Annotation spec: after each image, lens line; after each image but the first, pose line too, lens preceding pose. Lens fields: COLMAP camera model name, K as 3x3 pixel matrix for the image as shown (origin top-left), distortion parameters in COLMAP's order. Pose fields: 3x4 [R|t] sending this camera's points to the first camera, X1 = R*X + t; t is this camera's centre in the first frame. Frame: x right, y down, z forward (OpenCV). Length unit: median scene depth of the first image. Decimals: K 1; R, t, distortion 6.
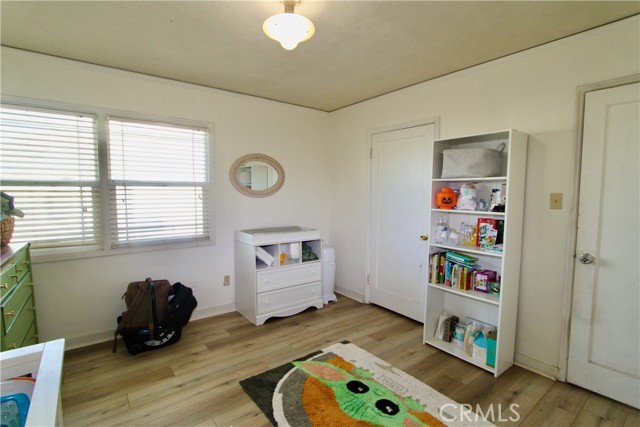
lens RADIAL K [[310.0, 0, 320.0], [0, 310.0, 213.5], [0, 0, 1]] dist [-0.002569, -0.000526]
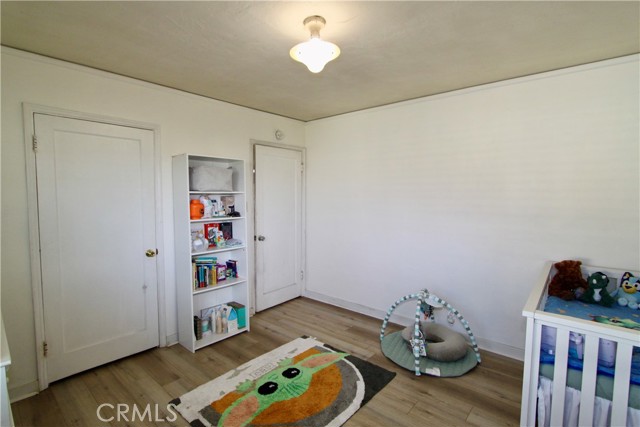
lens RADIAL K [[304.7, 0, 318.9], [0, 304.7, 213.3], [0, 0, 1]] dist [-0.003961, -0.000370]
pose [[-0.196996, -0.067683, 0.978065, -0.810899], [0.072204, 0.993903, 0.083322, -0.104005], [-0.977742, 0.087035, -0.190908, 0.876943]]
